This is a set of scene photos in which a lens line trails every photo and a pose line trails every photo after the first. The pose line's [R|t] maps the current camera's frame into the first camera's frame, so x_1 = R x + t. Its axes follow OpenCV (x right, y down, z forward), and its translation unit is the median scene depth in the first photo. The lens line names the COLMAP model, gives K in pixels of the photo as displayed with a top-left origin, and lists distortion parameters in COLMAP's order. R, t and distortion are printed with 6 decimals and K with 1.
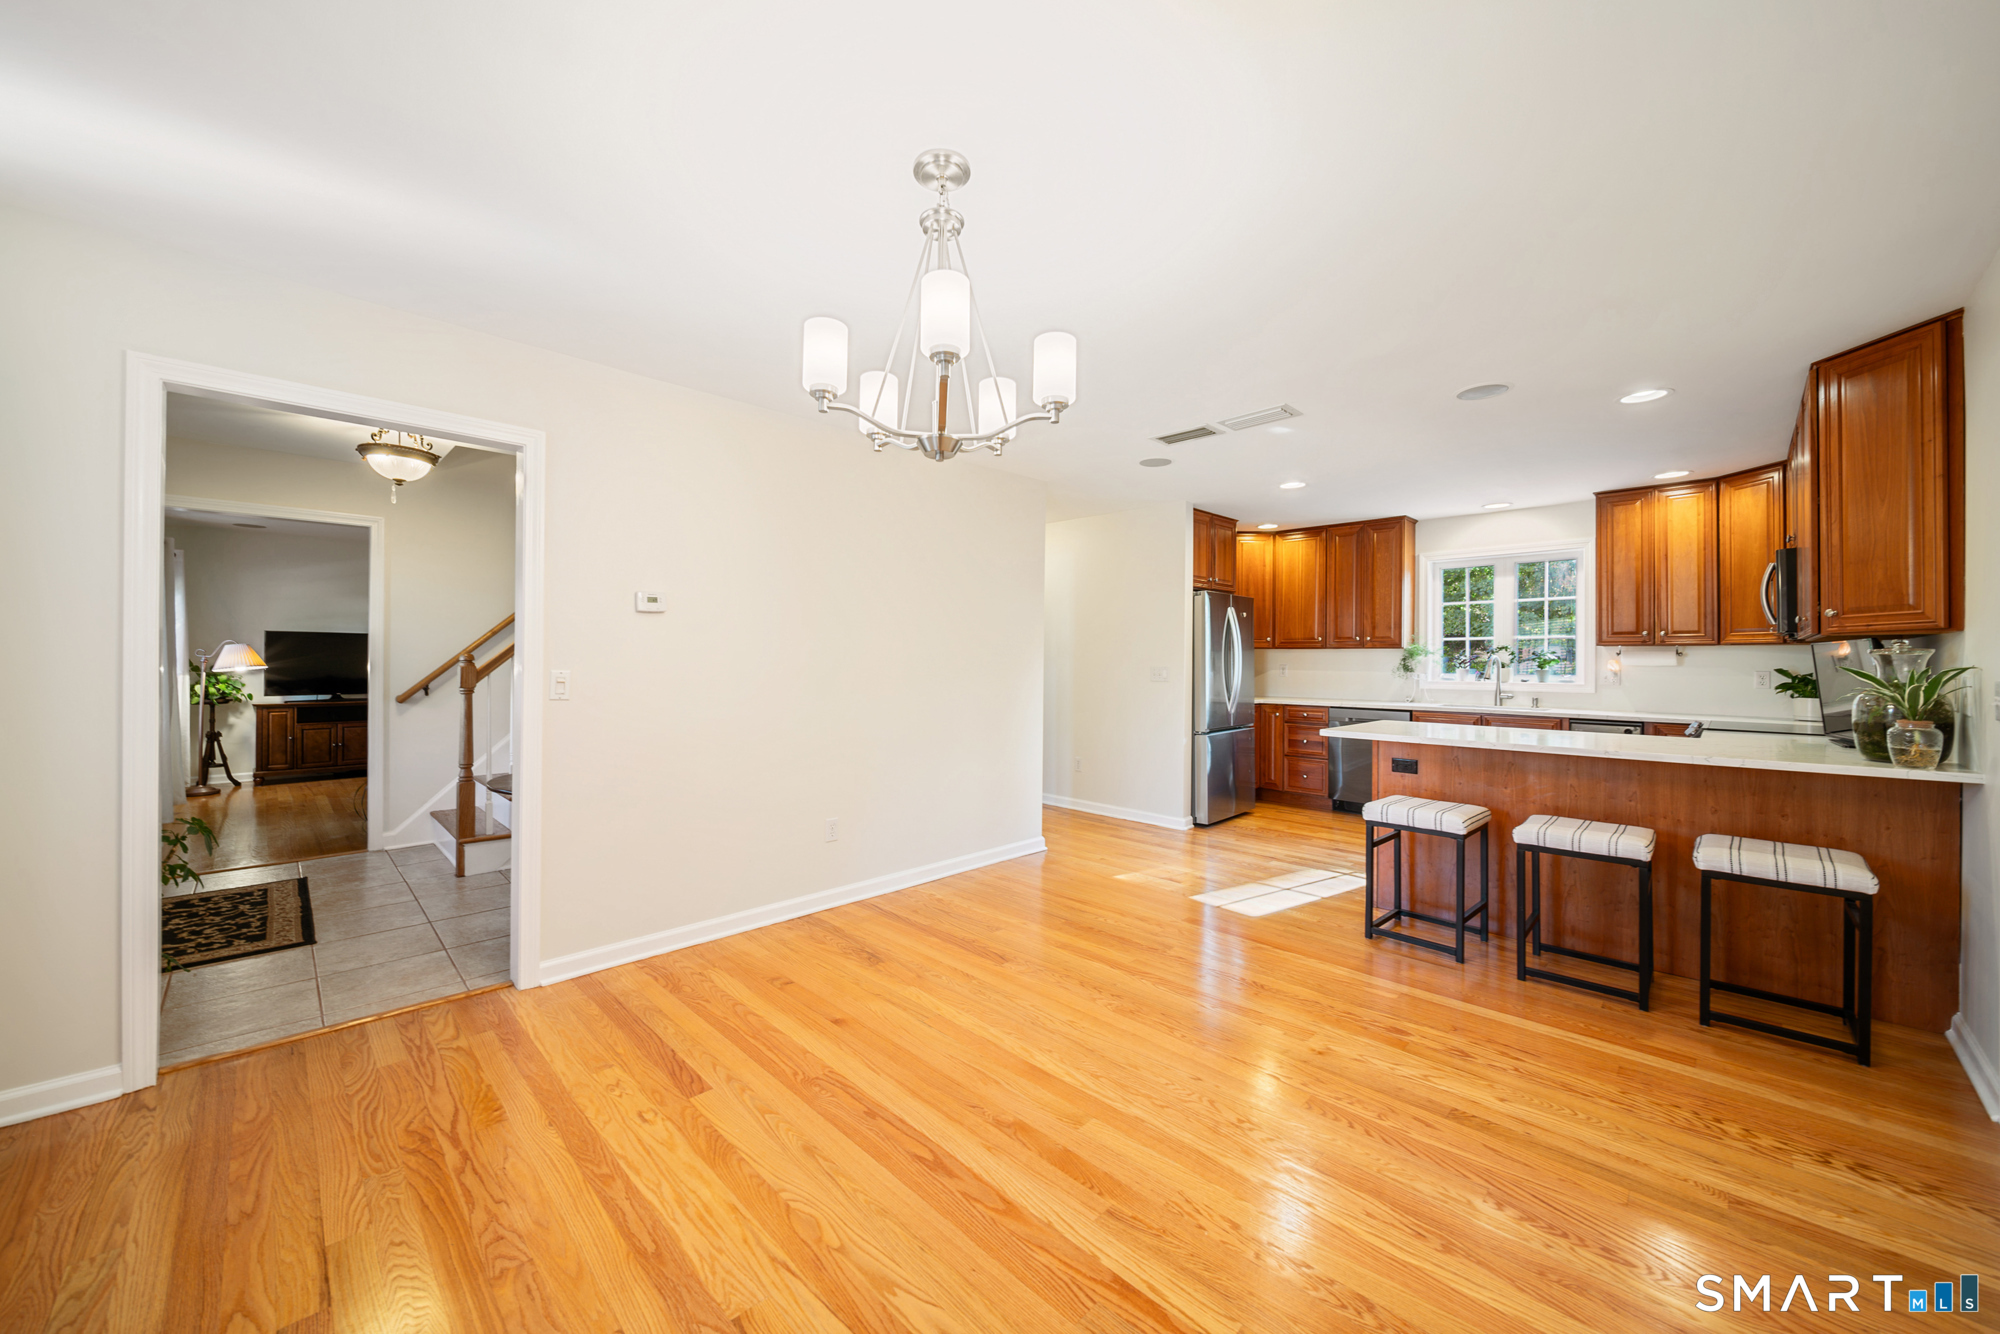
lens RADIAL K [[717.0, 0, 1004.3], [0, 717.0, 659.7], [0, 0, 1]] dist [-0.001737, -0.001126]
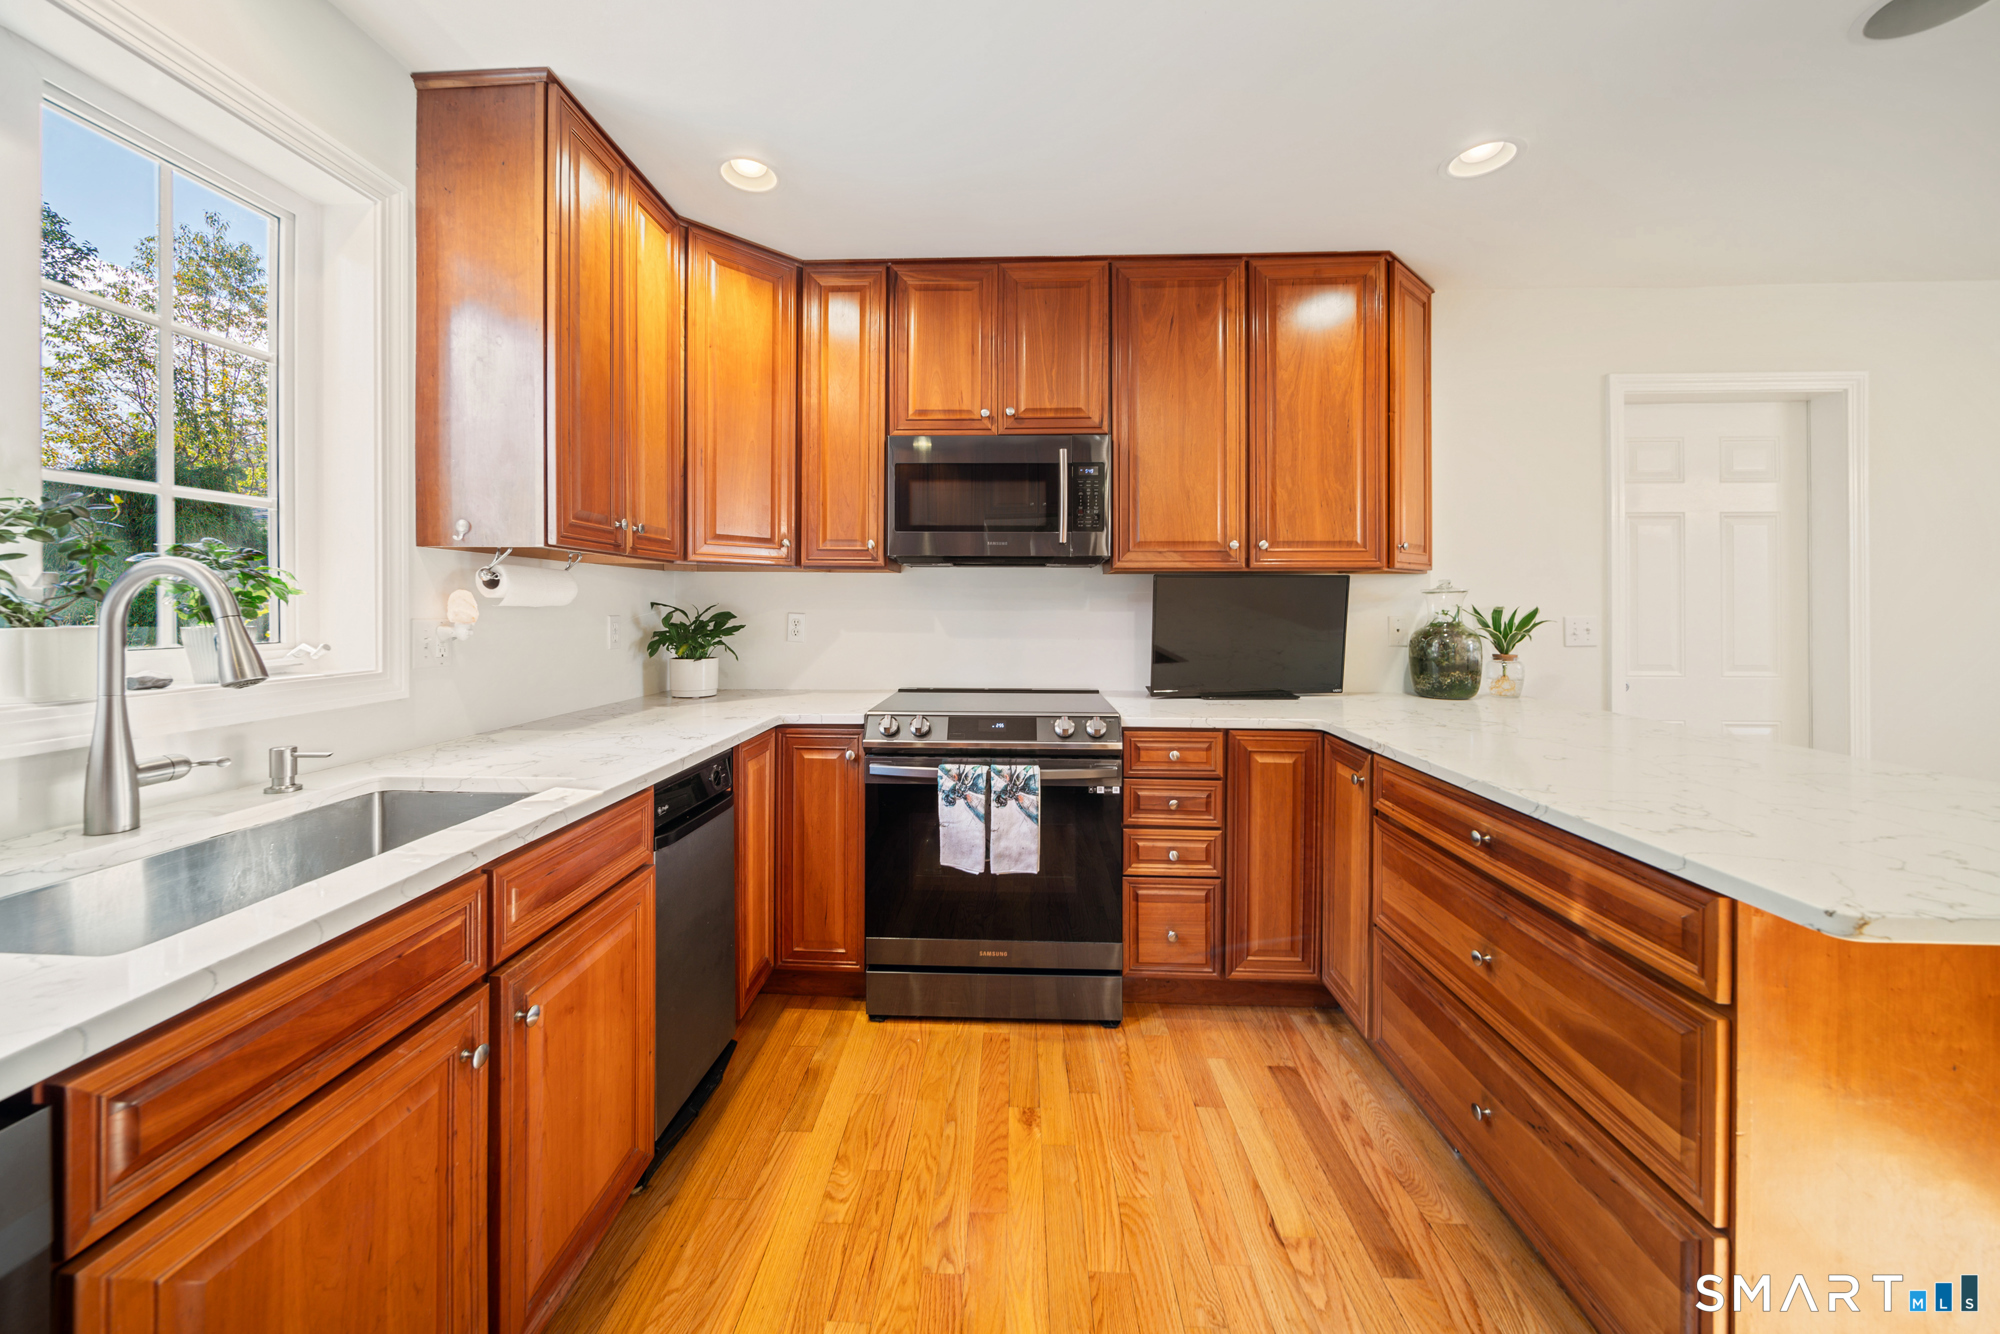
lens RADIAL K [[717.0, 0, 990.5], [0, 717.0, 607.2], [0, 0, 1]] dist [-0.001737, -0.001126]
pose [[-0.661444, -0.007161, 0.749961, 0.407778], [-0.005133, 0.999974, 0.005022, 0.004445], [-0.749977, -0.000528, -0.661463, 0.961495]]
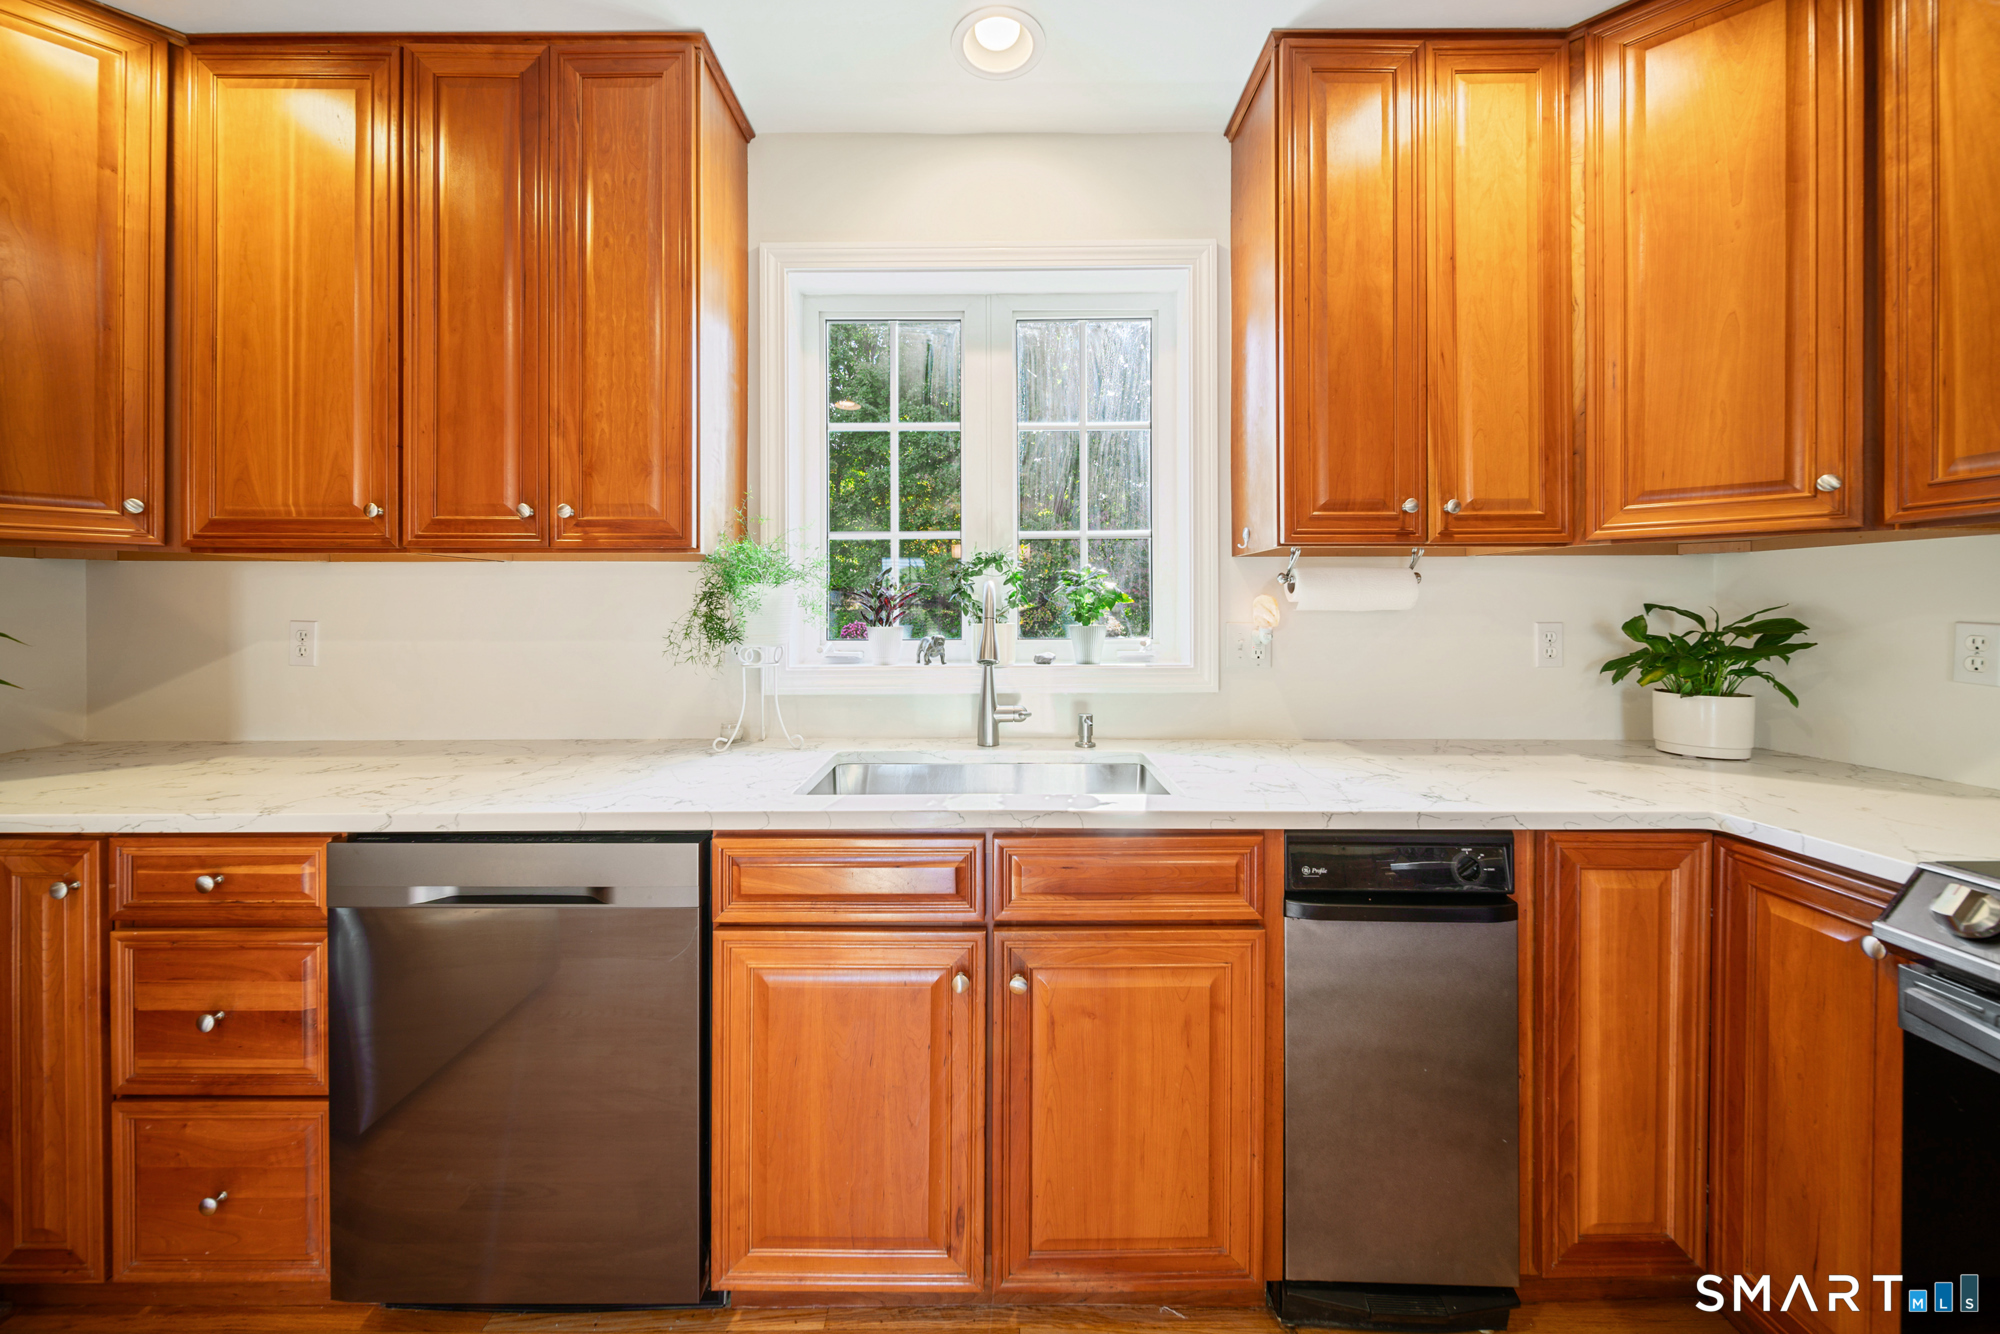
lens RADIAL K [[717.0, 0, 982.3], [0, 717.0, 609.8], [0, 0, 1]] dist [-0.001737, -0.001126]
pose [[0.724087, -0.006639, 0.689677, 0.478984], [0.006329, 0.999976, 0.002982, 0.004687], [-0.689680, 0.002205, 0.724111, 0.784805]]
